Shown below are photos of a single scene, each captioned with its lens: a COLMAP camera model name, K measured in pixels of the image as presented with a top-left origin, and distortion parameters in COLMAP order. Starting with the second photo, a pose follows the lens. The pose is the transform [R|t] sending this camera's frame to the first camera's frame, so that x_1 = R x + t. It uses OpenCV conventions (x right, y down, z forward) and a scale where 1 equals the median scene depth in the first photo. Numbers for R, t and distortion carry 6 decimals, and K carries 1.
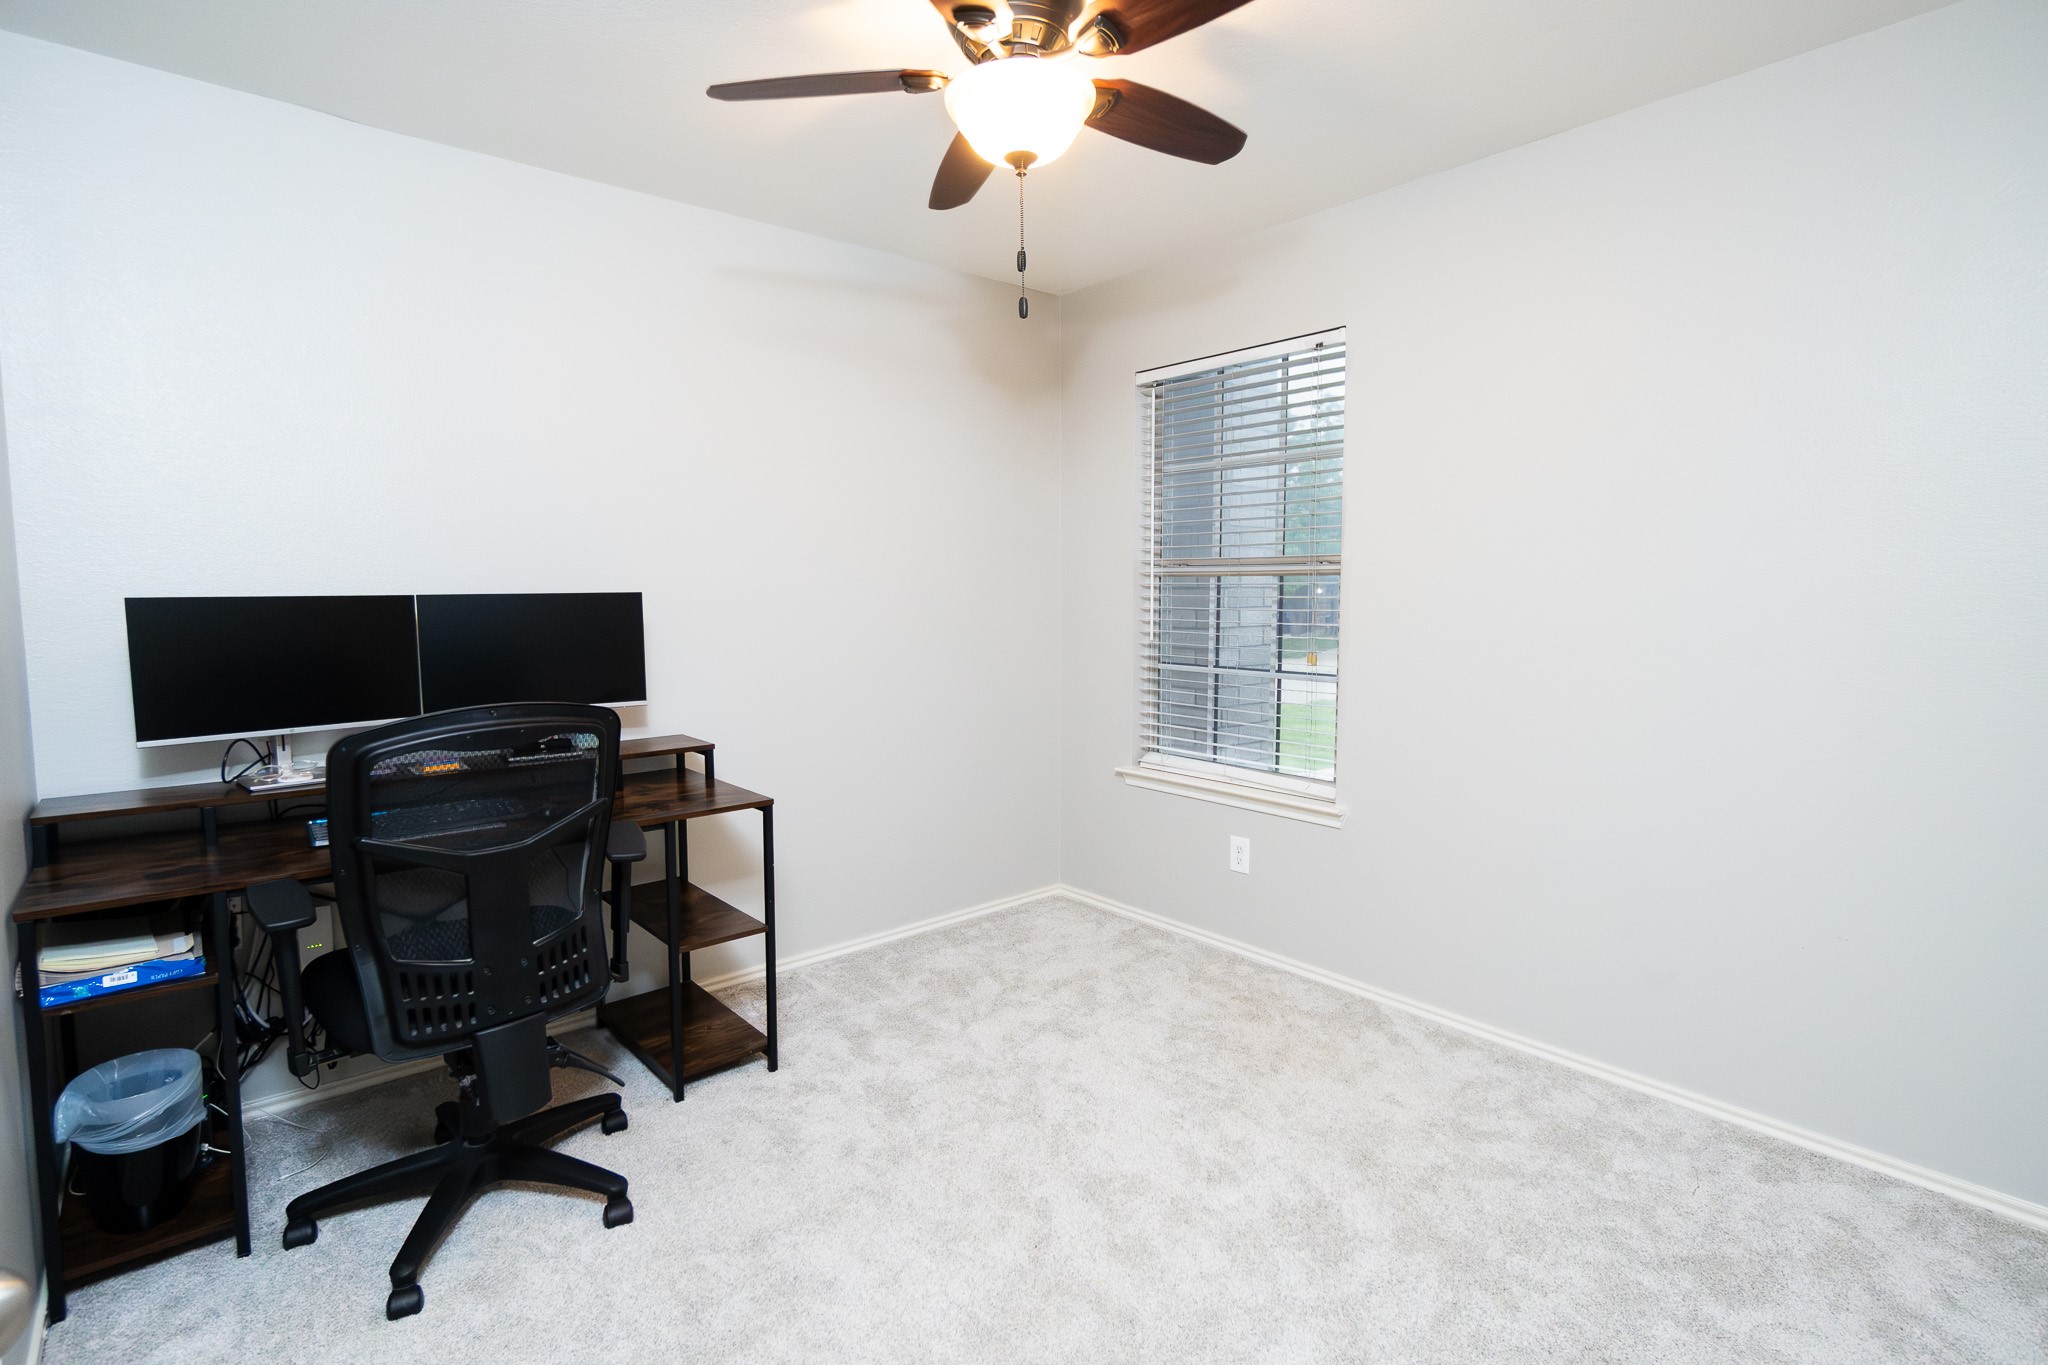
lens RADIAL K [[983.9, 0, 1024.0], [0, 983.9, 682.5], [0, 0, 1]] dist [0.000113, -0.000052]
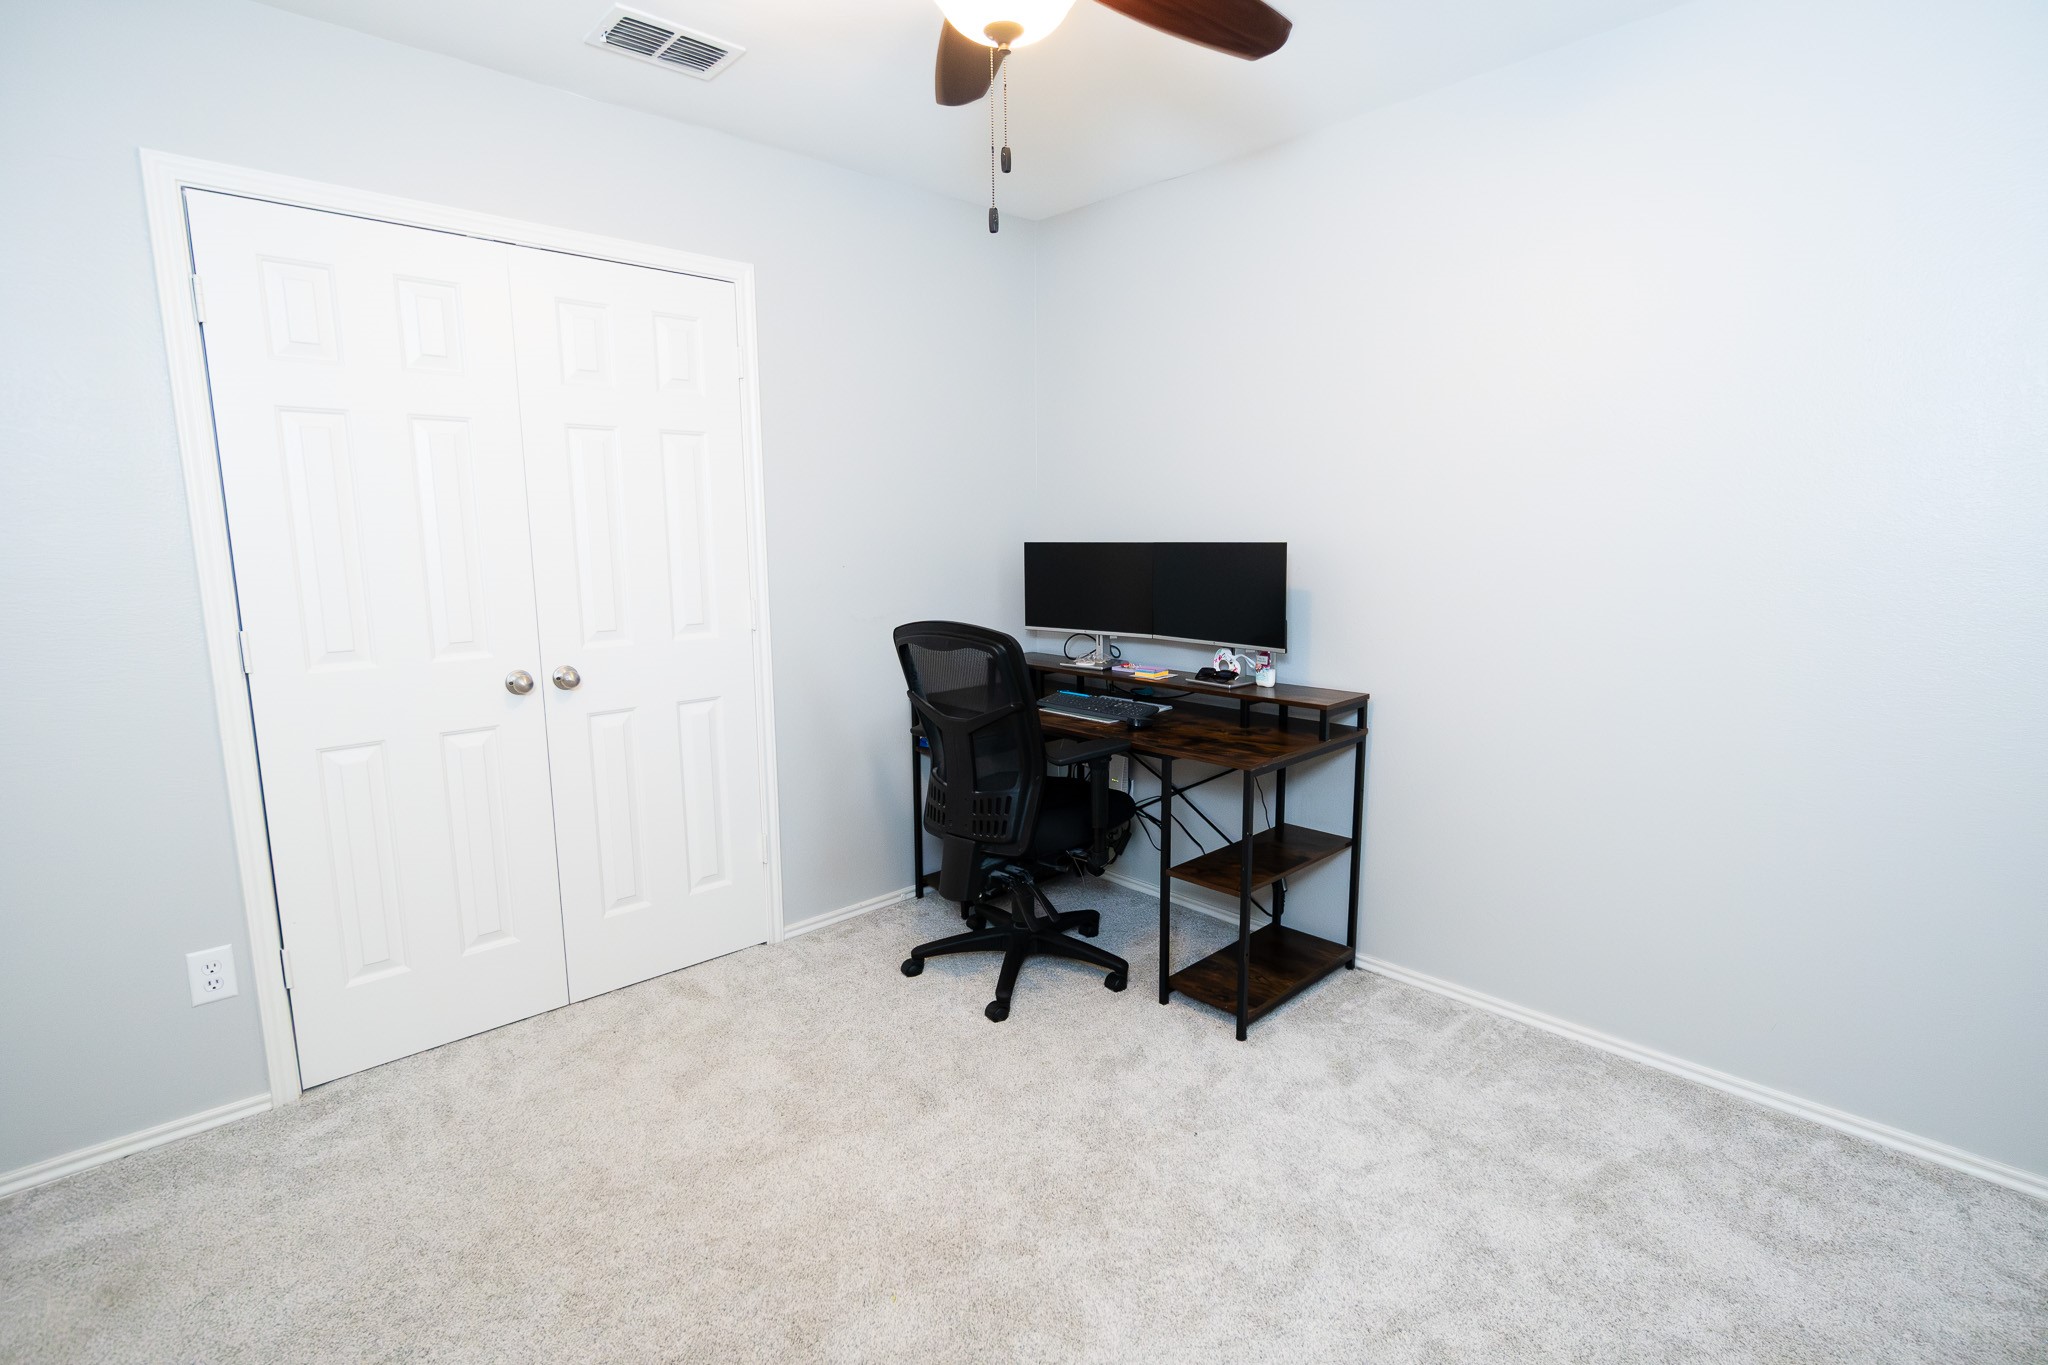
lens RADIAL K [[983.9, 0, 1024.0], [0, 983.9, 682.5], [0, 0, 1]] dist [0.000113, -0.000052]
pose [[0.049843, 0.155309, -0.986608, 0.632727], [-0.089737, 0.984537, 0.150449, -0.079019], [0.994718, 0.081036, 0.063009, 0.692891]]
